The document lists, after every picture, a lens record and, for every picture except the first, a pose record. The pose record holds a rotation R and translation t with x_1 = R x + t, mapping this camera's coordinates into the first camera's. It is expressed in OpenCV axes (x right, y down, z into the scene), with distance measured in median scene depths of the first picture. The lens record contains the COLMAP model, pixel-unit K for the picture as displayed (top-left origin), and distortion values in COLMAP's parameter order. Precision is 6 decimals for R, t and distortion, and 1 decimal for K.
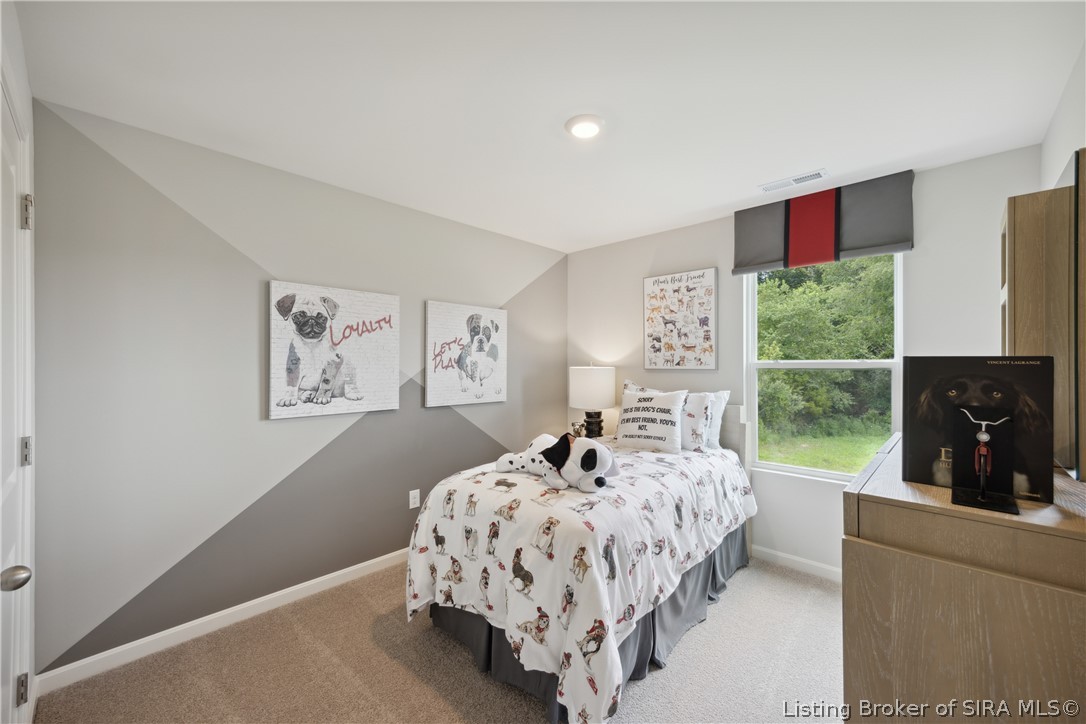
lens RADIAL K [[434.7, 0, 546.9], [0, 434.7, 361.8], [0, 0, 1]] dist [-0.008523, -0.000182]
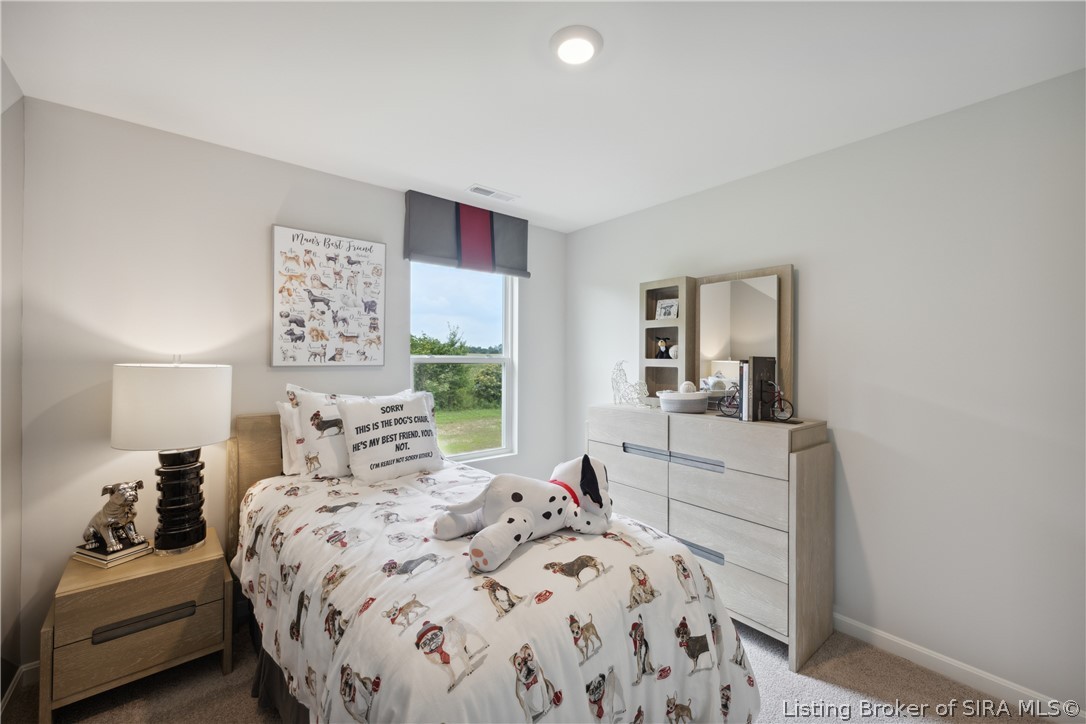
lens RADIAL K [[434.7, 0, 549.4], [0, 434.7, 354.9], [0, 0, 1]] dist [-0.008523, -0.000182]
pose [[0.113876, 0.011455, 0.993429, -0.389668], [-0.008321, 0.999909, -0.010576, 0.003298], [-0.993460, -0.007062, 0.113961, 0.558206]]
